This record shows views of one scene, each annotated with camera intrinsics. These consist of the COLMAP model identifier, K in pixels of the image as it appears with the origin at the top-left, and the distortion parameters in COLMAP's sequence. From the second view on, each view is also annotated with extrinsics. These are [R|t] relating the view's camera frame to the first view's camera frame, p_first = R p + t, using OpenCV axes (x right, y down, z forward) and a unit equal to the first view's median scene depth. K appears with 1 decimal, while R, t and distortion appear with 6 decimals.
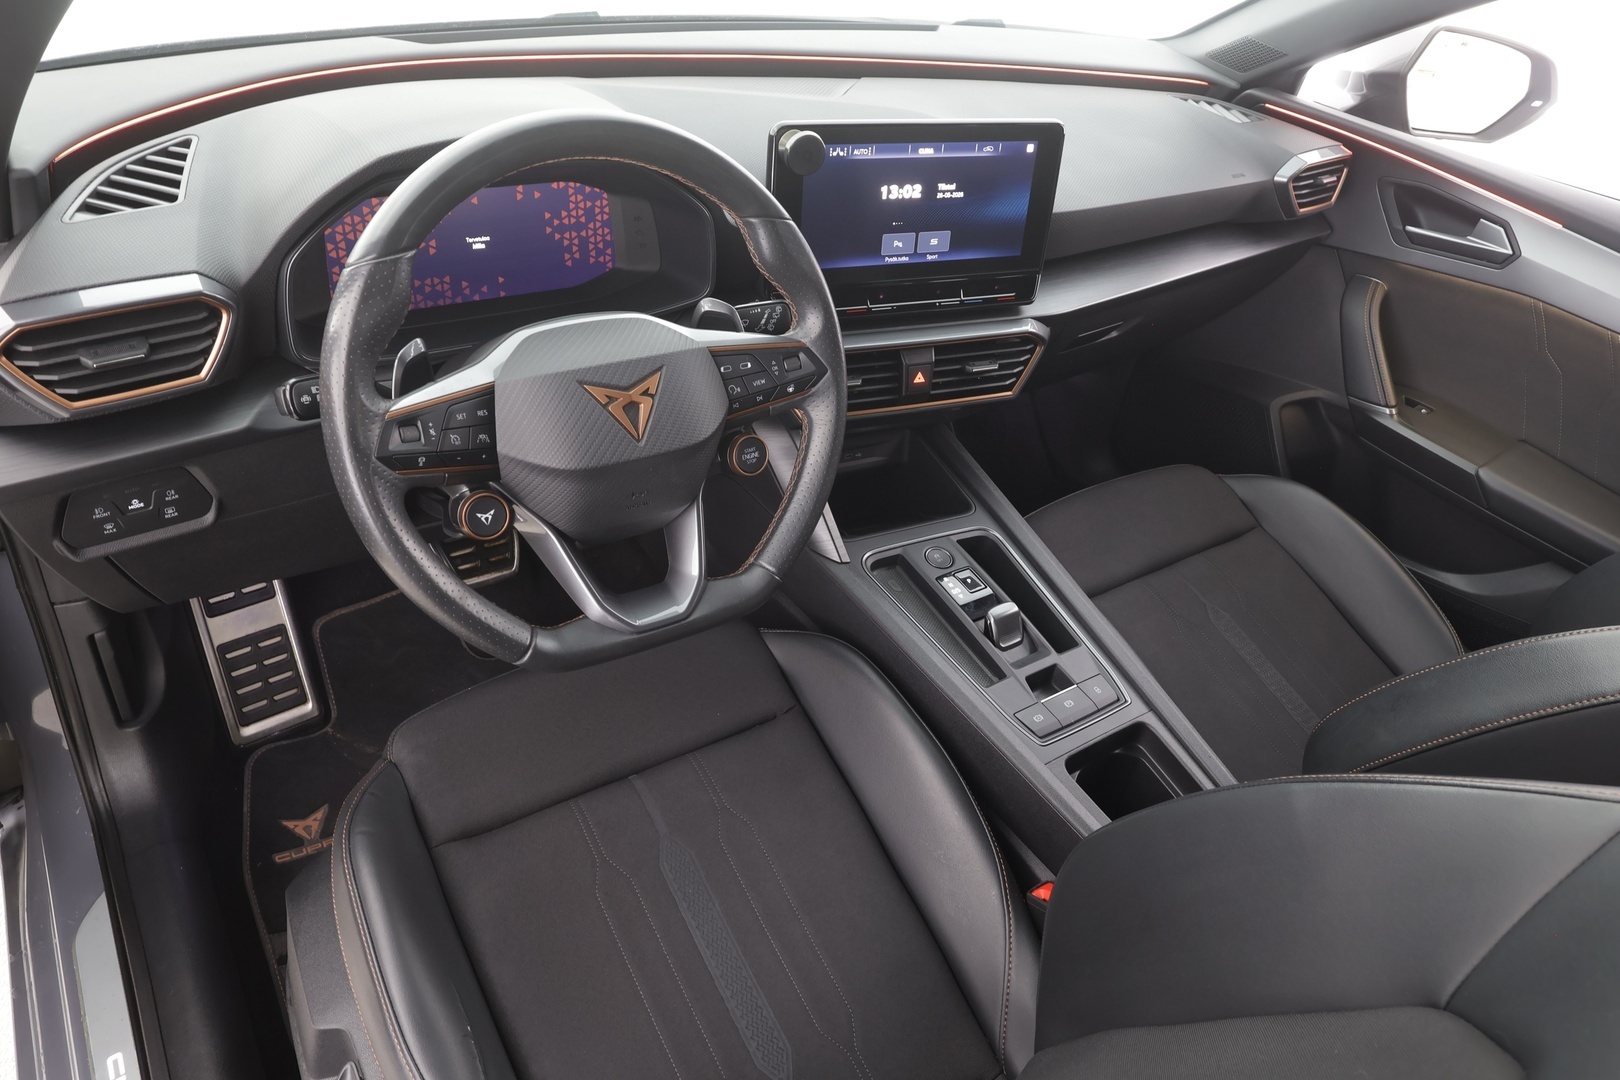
lens RADIAL K [[1116.8, 0, 811.5], [0, 1116.8, 539.8], [0, 0, 1]] dist [-0.010249, -0.000931]
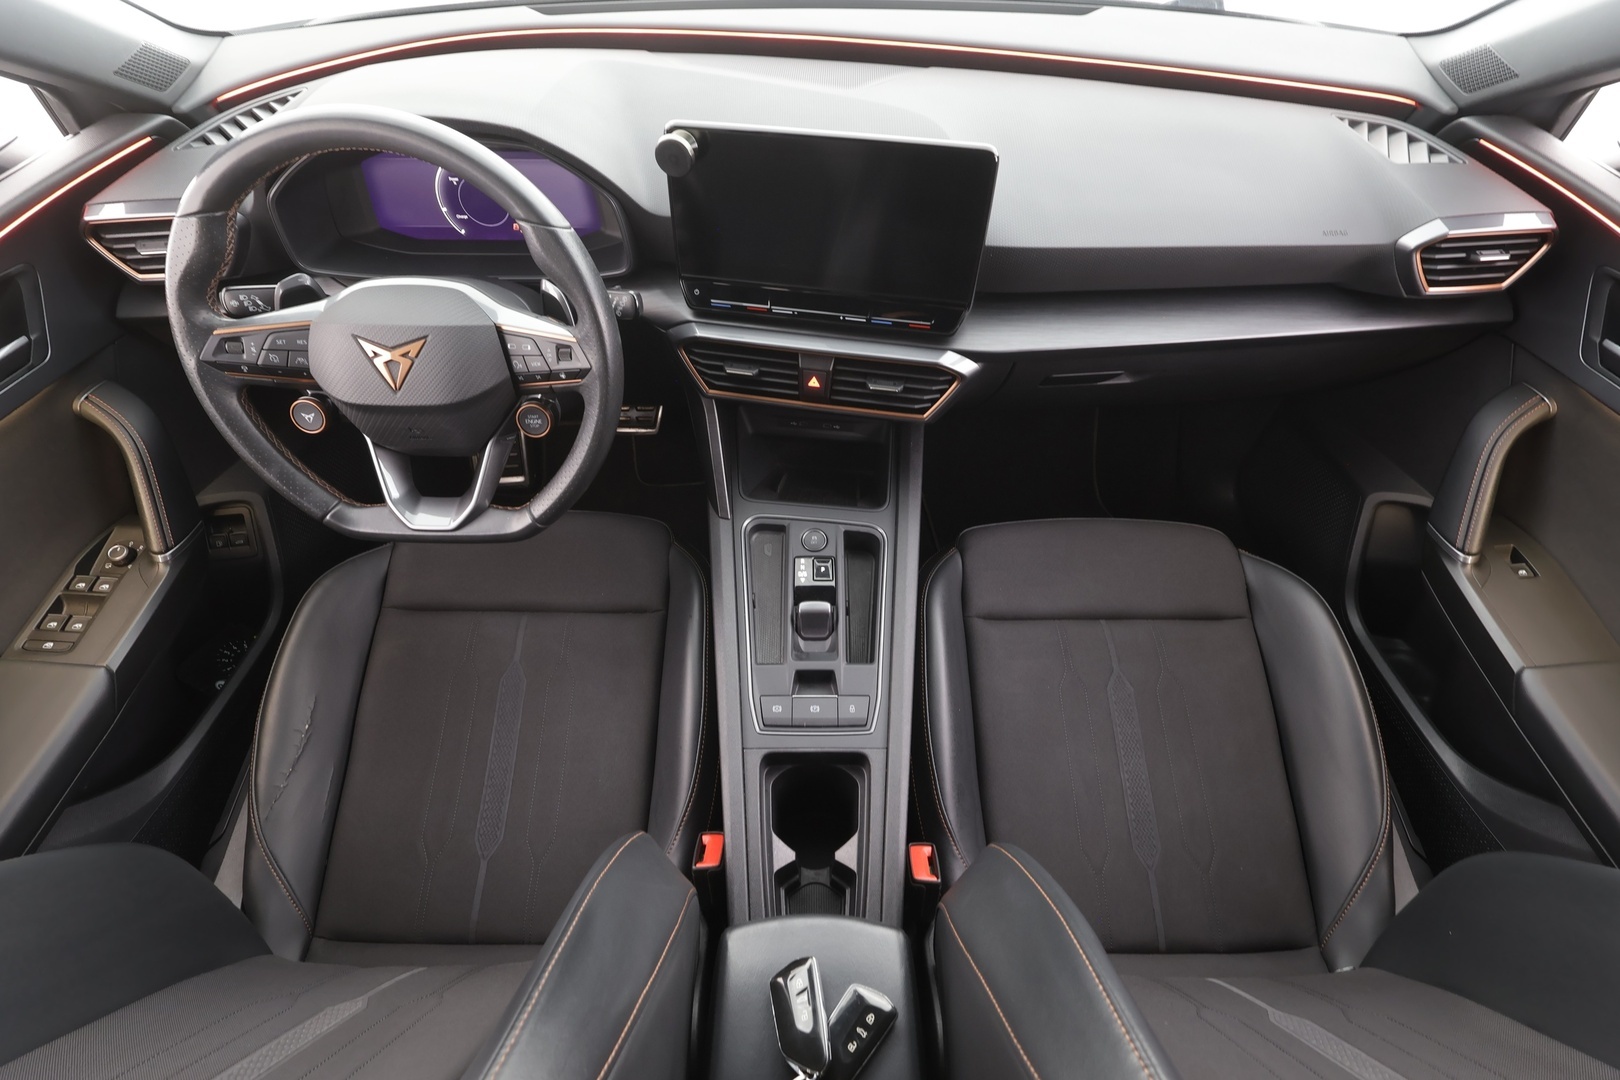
lens RADIAL K [[779.1, 0, 811.4], [0, 779.1, 540.6], [0, 0, 1]] dist [-0.004568, -0.001083]
pose [[0.816060, 0.360346, -0.451881, 0.480747], [-0.254654, 0.926039, 0.278573, -0.207857], [0.518842, -0.112259, 0.847467, 0.332975]]
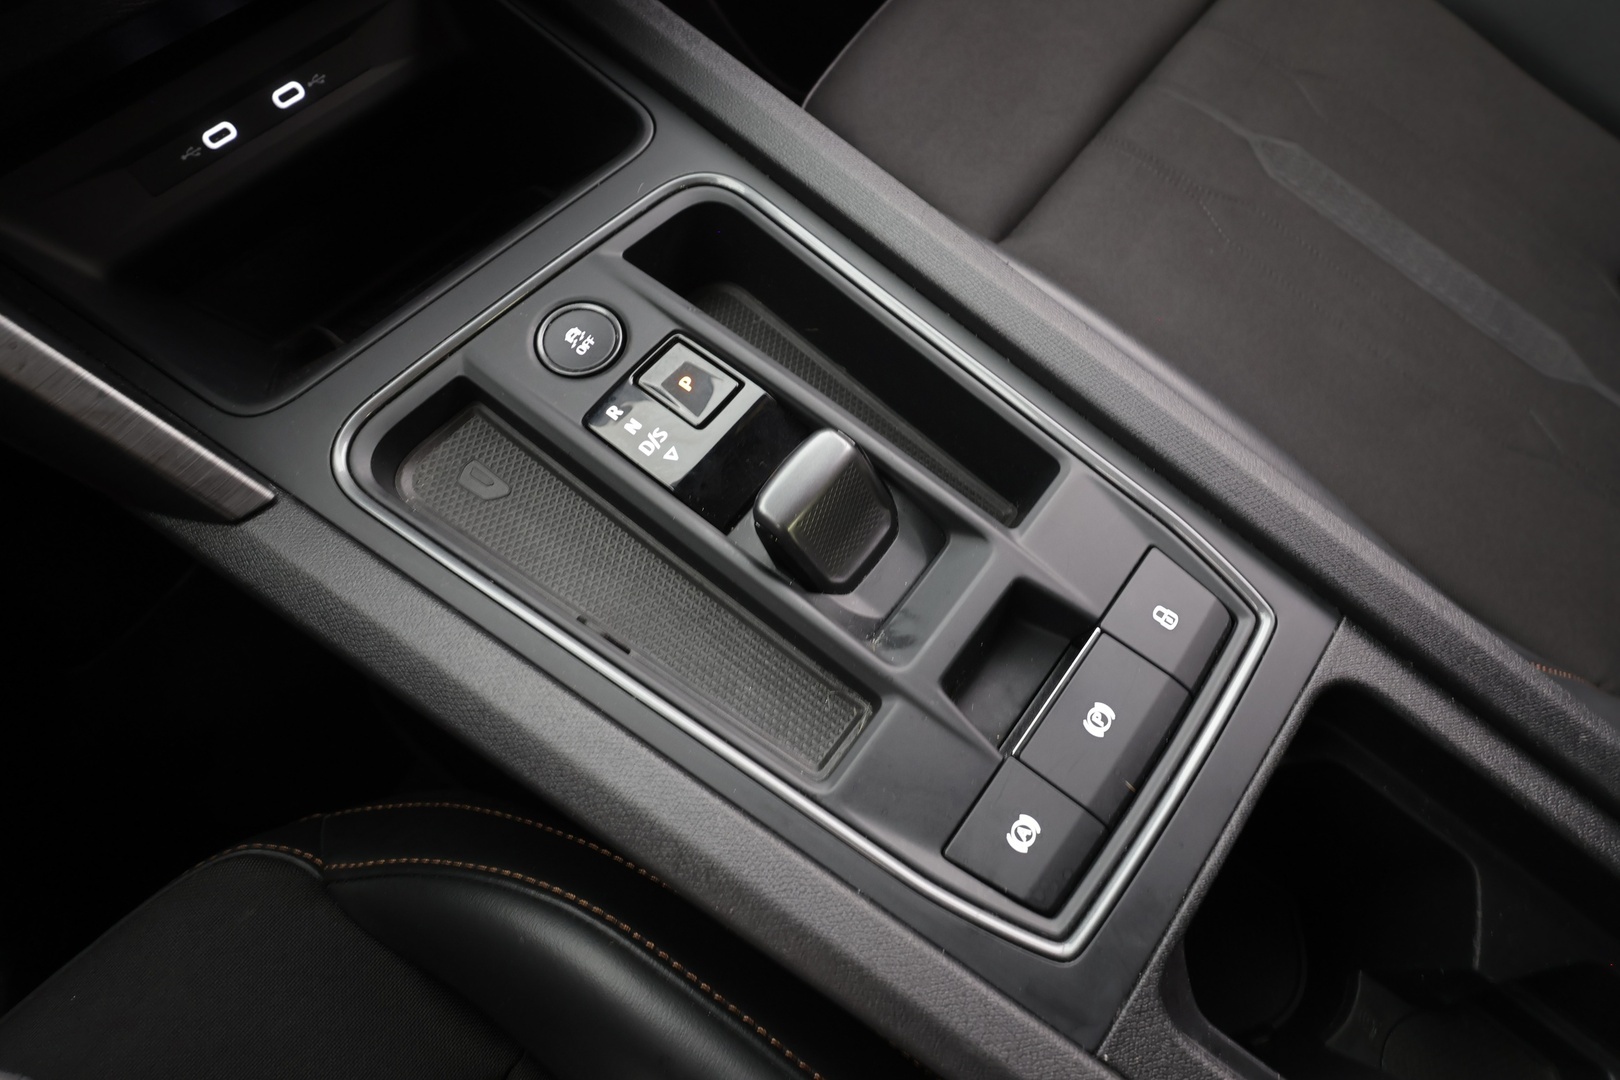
lens RADIAL K [[798.5, 0, 808.1], [0, 798.5, 548.6], [0, 0, 1]] dist [-0.001577, -0.000506]
pose [[0.933585, -0.353614, -0.058110, 0.171830], [0.340481, 0.824697, 0.451606, -0.016119], [-0.111771, -0.441397, 0.890323, 0.775143]]
